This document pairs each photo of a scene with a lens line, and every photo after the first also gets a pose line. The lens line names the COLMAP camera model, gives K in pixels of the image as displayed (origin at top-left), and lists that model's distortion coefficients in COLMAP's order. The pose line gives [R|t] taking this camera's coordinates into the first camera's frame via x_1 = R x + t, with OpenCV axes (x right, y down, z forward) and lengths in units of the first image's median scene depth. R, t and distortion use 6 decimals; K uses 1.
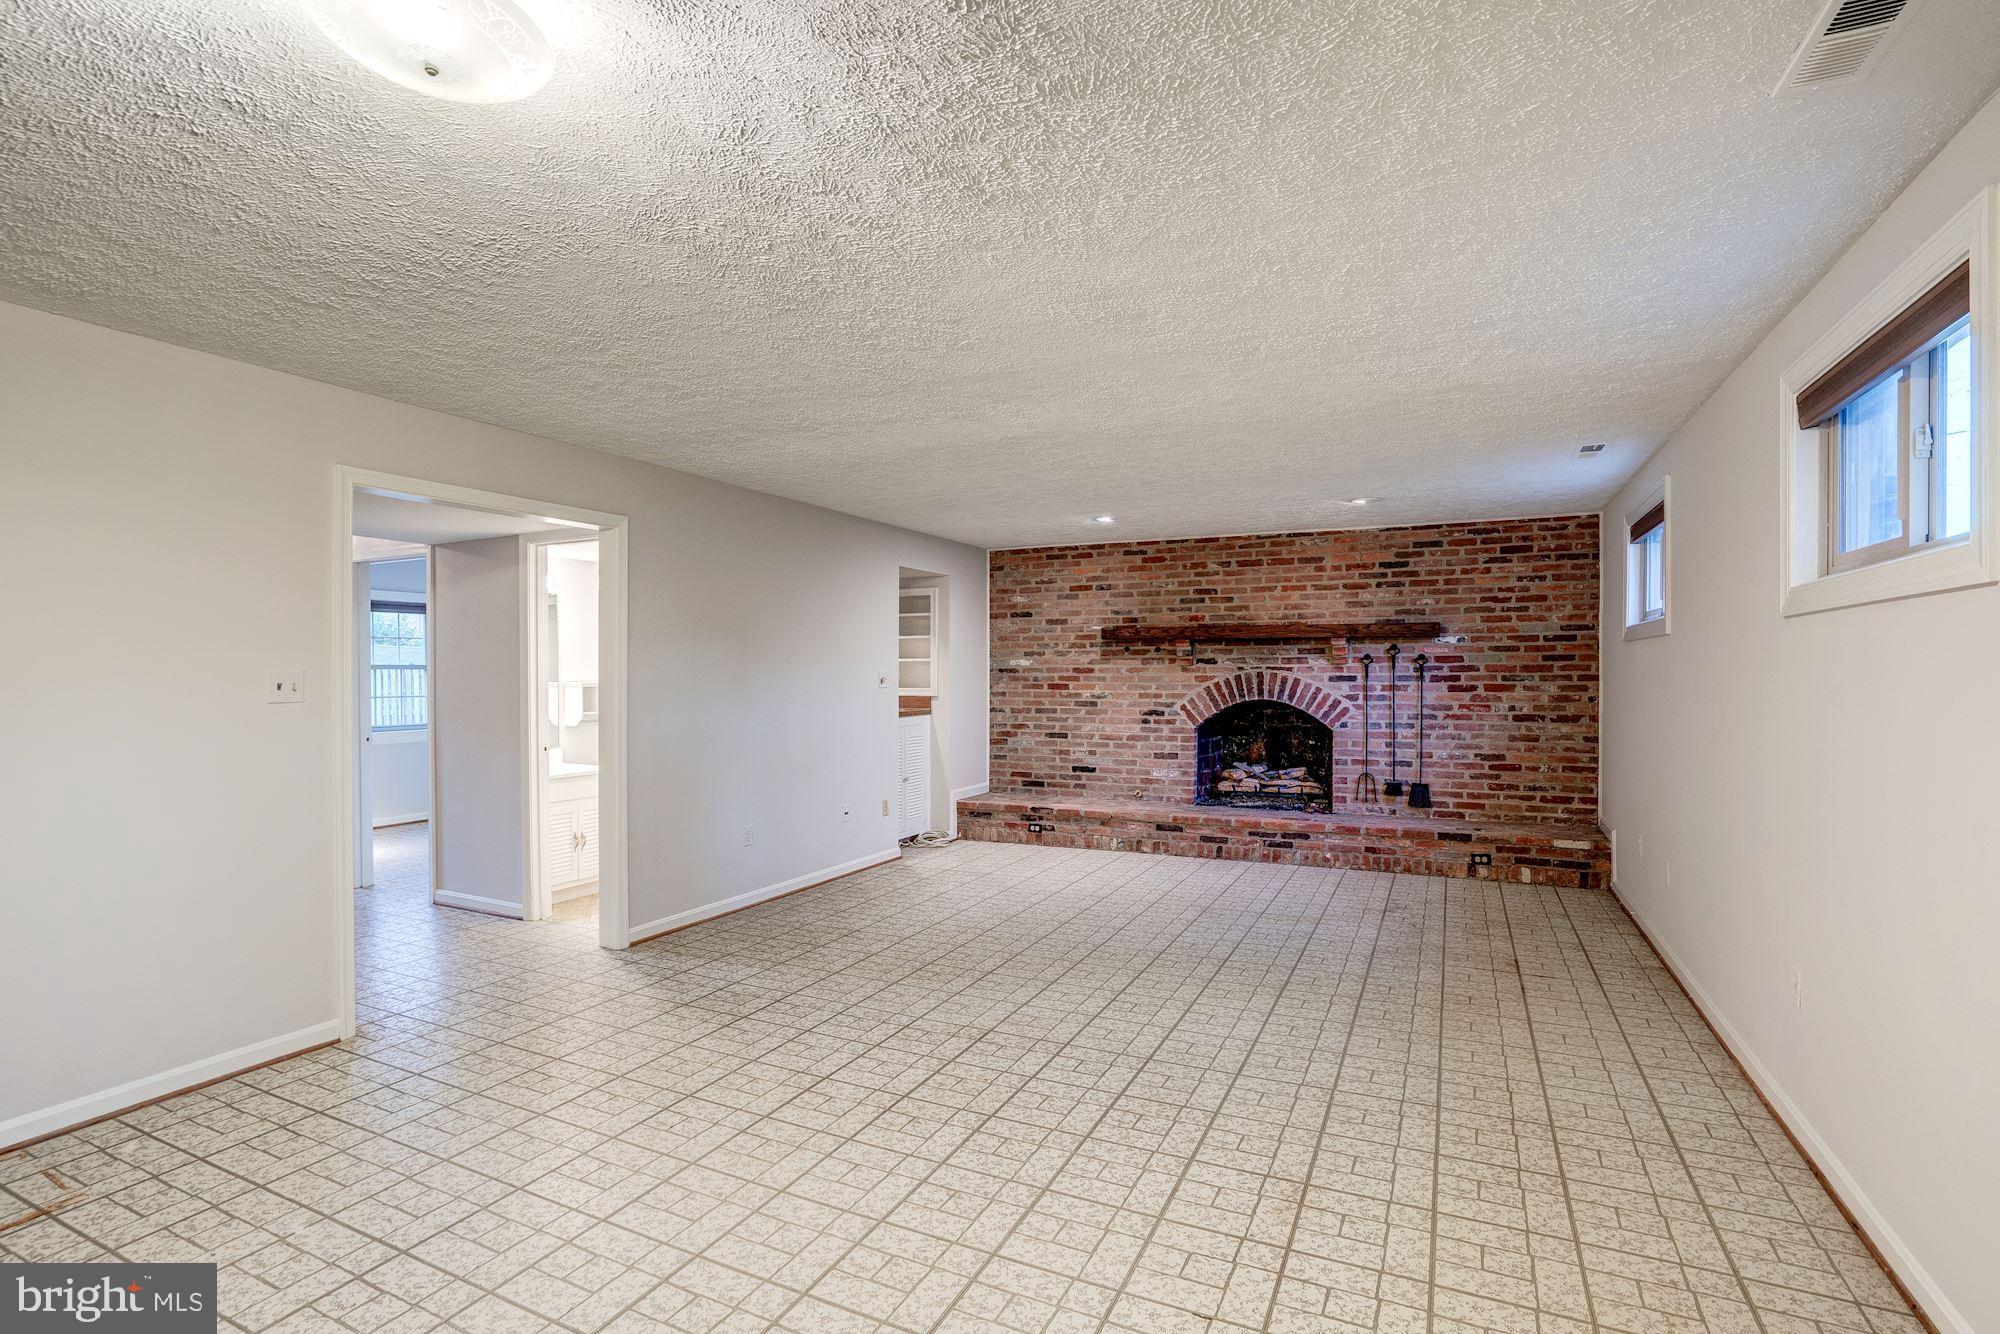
lens RADIAL K [[934.1, 0, 1006.2], [0, 934.1, 677.3], [0, 0, 1]] dist [-0.019540, 0.006454]
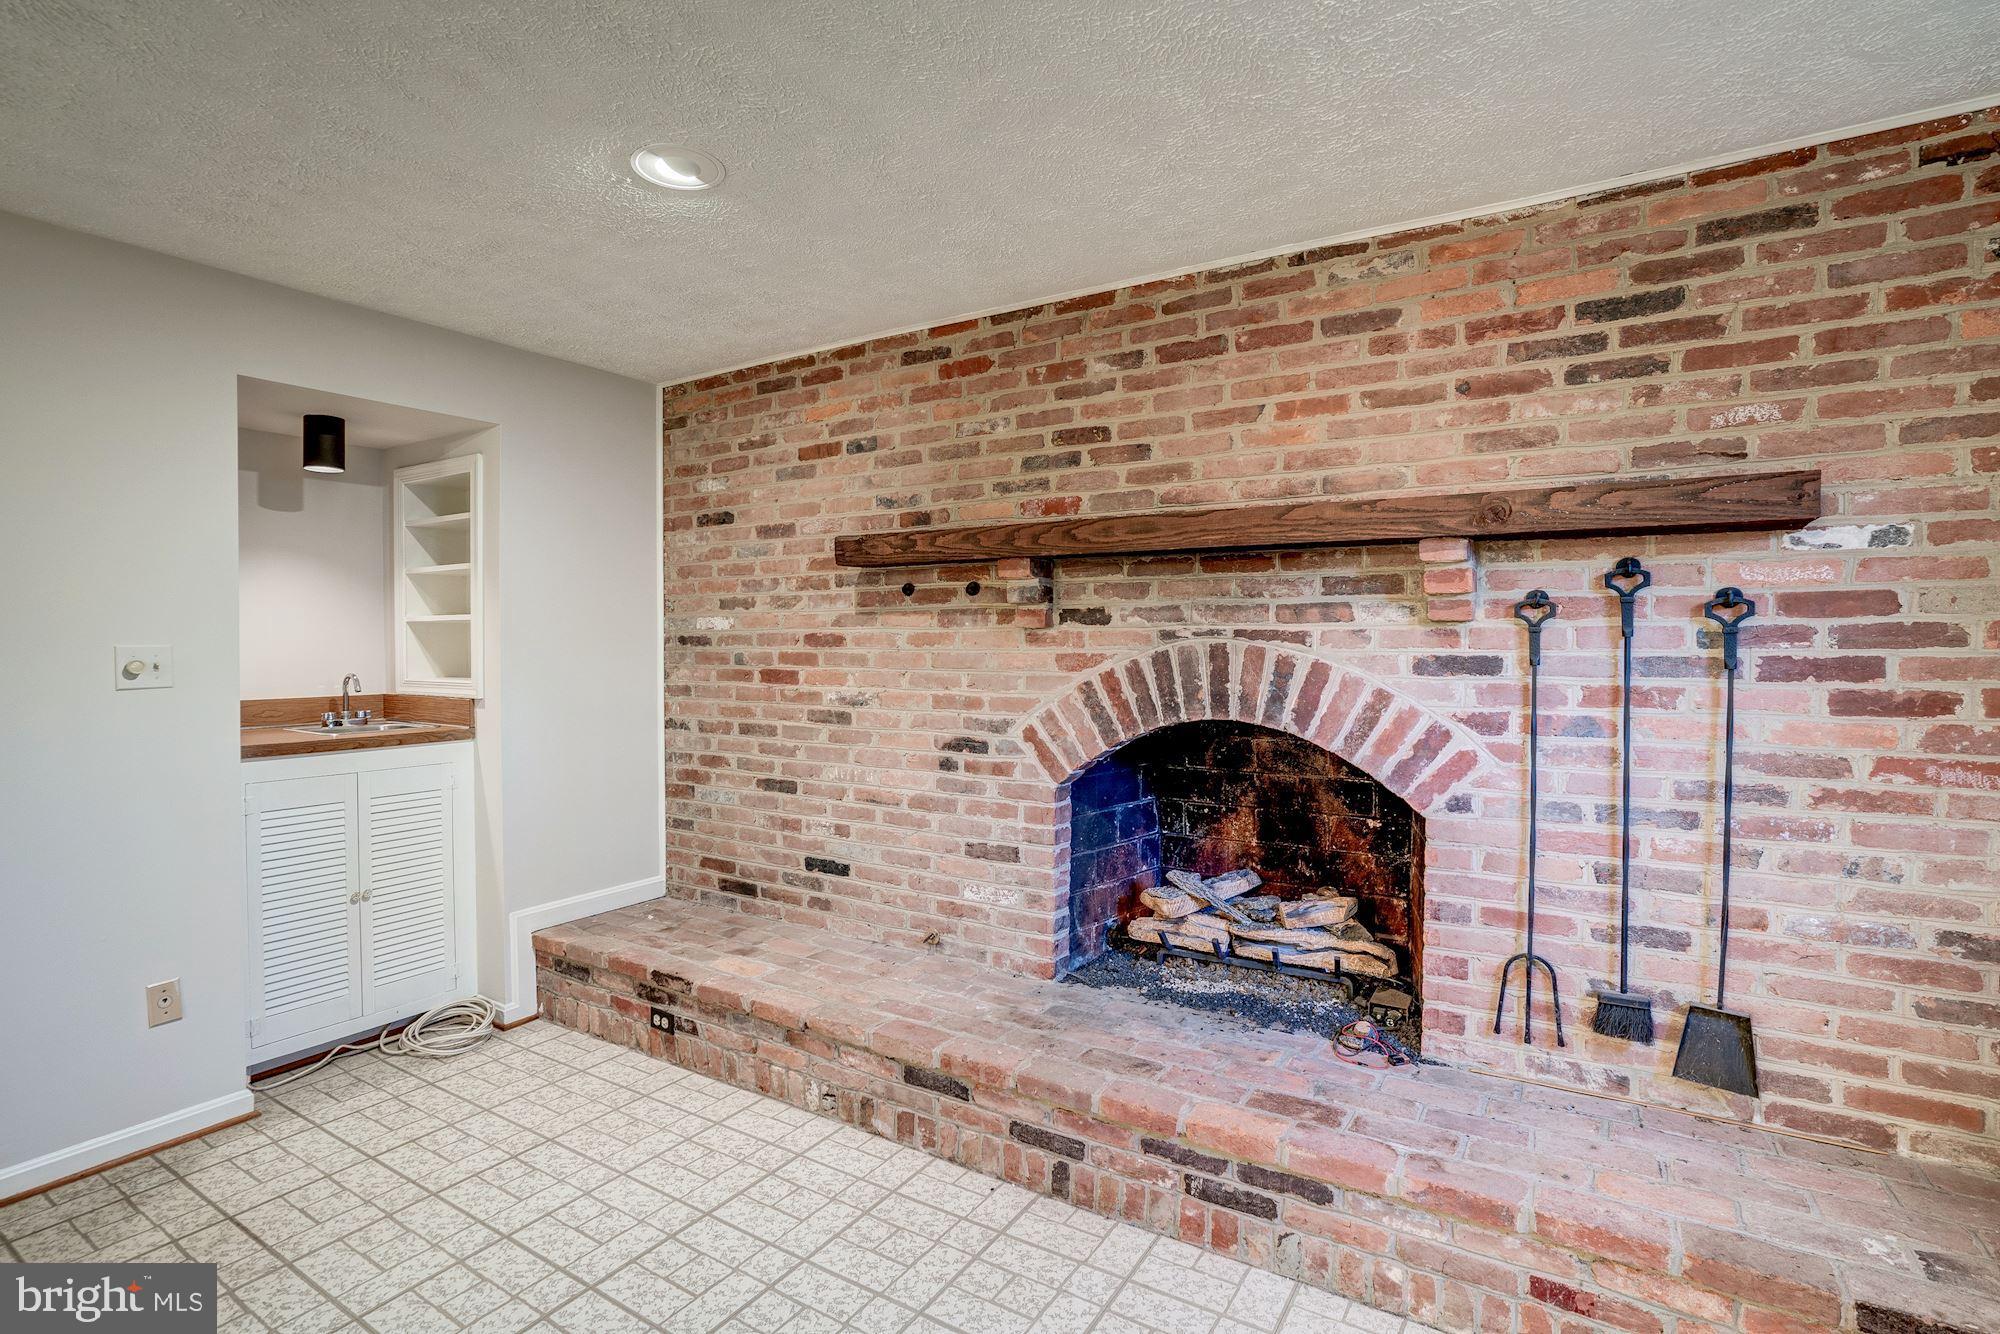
lens RADIAL K [[934.1, 0, 973.3], [0, 934.1, 655.6], [0, 0, 1]] dist [-0.019540, 0.006454]
pose [[0.990144, 0.005035, -0.139962, 0.236247], [-0.004394, 0.999978, 0.004888, -0.003061], [0.139984, -0.004225, 0.990145, 0.645678]]
